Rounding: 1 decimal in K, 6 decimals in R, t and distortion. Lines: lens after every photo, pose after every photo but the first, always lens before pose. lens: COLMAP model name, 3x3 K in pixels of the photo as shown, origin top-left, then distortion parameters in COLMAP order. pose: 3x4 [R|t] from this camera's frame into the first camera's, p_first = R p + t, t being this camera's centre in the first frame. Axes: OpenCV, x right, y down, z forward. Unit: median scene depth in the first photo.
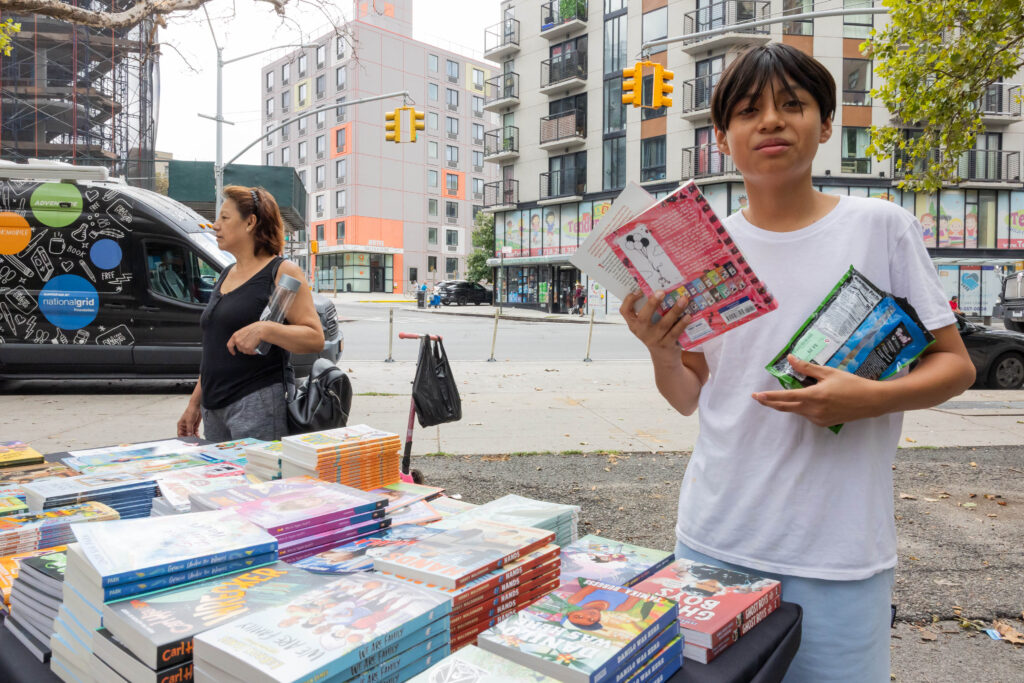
lens RADIAL K [[688.6, 0, 500.5], [0, 688.6, 315.2], [0, 0, 1]] dist [0.000812, 0.002938]
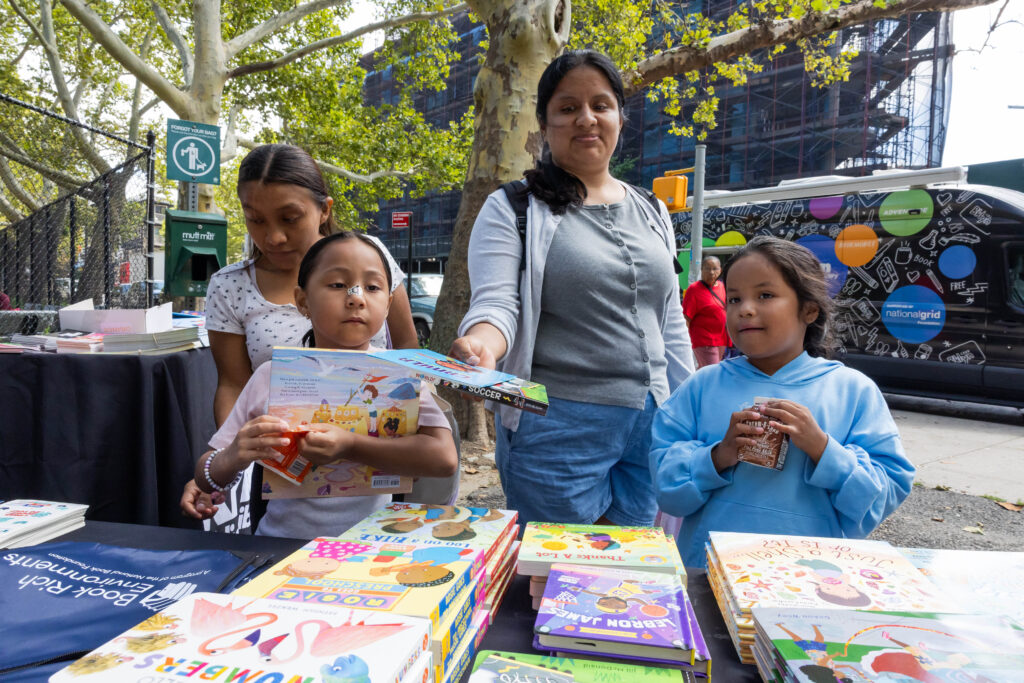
lens RADIAL K [[688.6, 0, 529.0], [0, 688.6, 328.3], [0, 0, 1]] dist [0.000812, 0.002938]
pose [[0.559633, 0.036878, -0.827919, -0.040066], [-0.041918, 0.998990, 0.016163, 0.002094], [0.827680, 0.025659, 0.560614, 0.009245]]
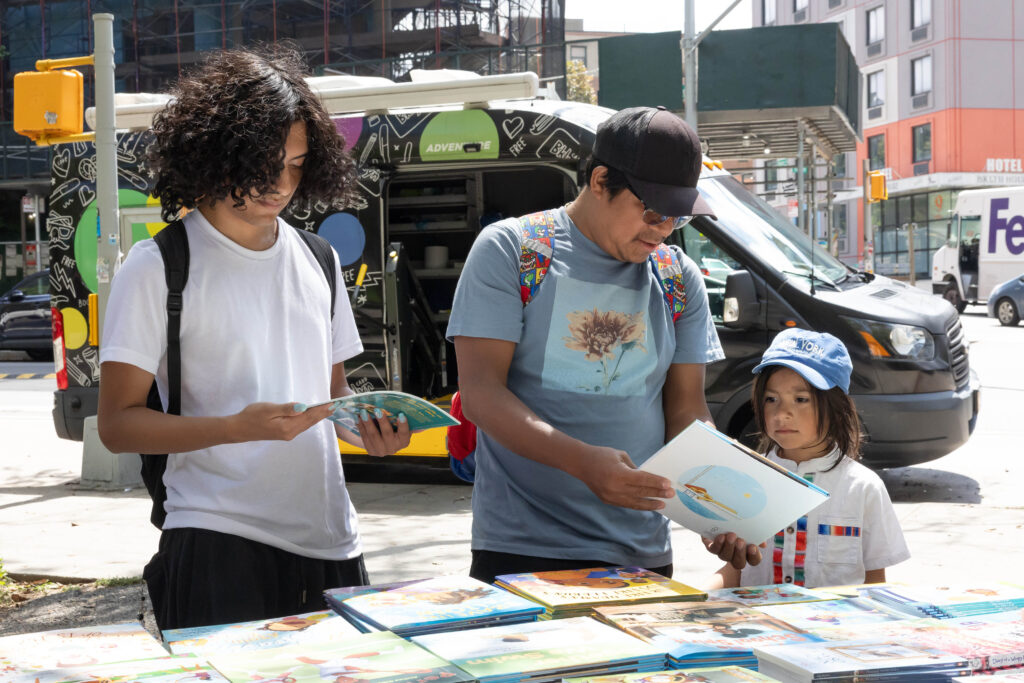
lens RADIAL K [[1476.3, 0, 469.6], [0, 1476.3, 351.2], [0, 0, 1]] dist [0.023367, 0.000000]
pose [[0.865108, -0.009180, -0.501501, -0.009405], [0.016277, 0.999820, 0.009776, -0.001886], [0.501321, -0.016620, 0.865102, -0.012841]]
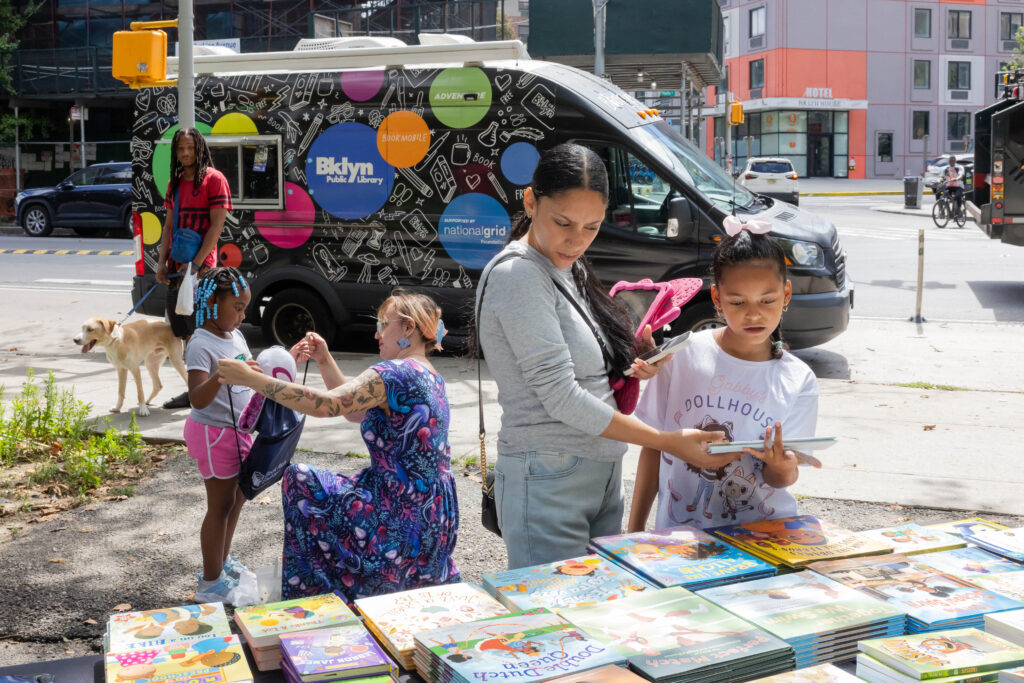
lens RADIAL K [[1142.5, 0, 451.1], [0, 1142.5, 238.3], [0, 0, 1]] dist [0.008972, 0.000000]
pose [[0.883814, 0.008415, -0.467762, -0.025134], [0.000645, 0.999815, 0.019207, -0.010130], [0.467837, -0.017277, 0.883646, -0.022202]]
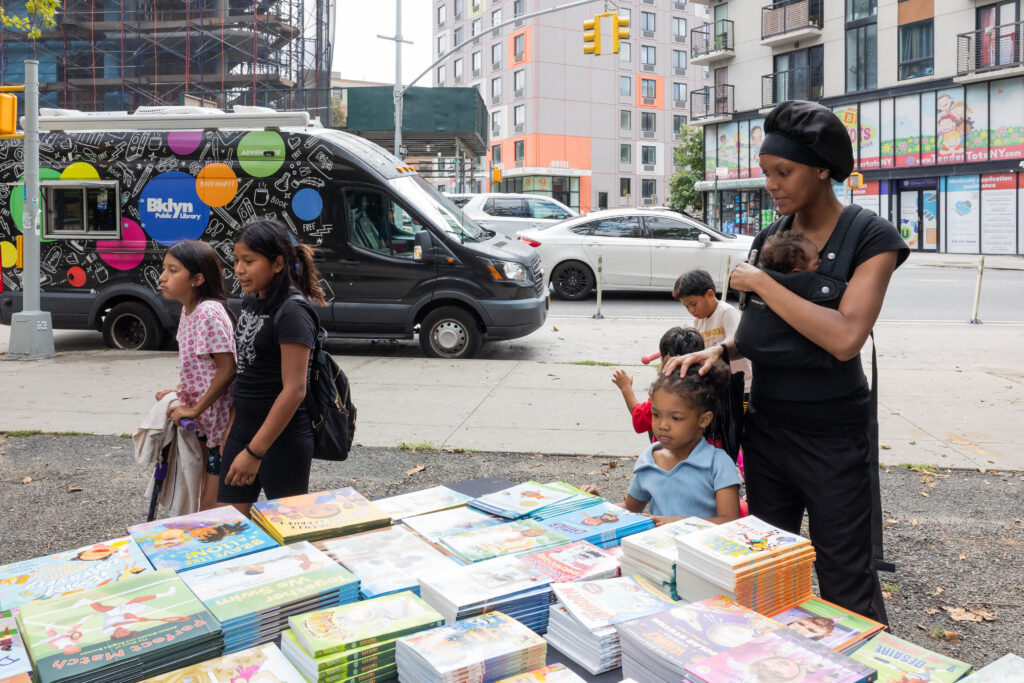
lens RADIAL K [[814.4, 0, 495.6], [0, 814.4, 239.4], [0, 0, 1]] dist [-0.040187, 0.049743]
pose [[0.967283, -0.003719, -0.253674, -0.012644], [0.001106, 0.999945, -0.010444, -0.008561], [0.253698, 0.009822, 0.967234, -0.002152]]
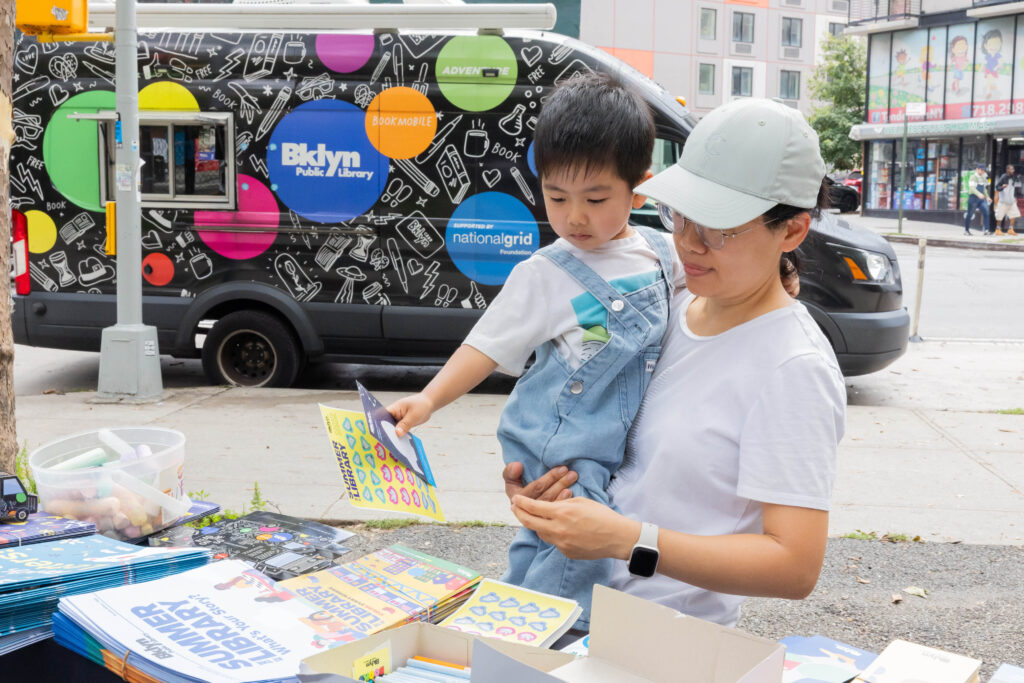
lens RADIAL K [[1273.0, 0, 532.5], [0, 1273.0, 339.7], [0, 0, 1]] dist [0.023579, 0.000000]
pose [[0.973889, 0.029379, -0.225117, -0.101274], [-0.009626, 0.996043, 0.088344, -0.008715], [0.226821, -0.083871, 0.970318, -0.019599]]
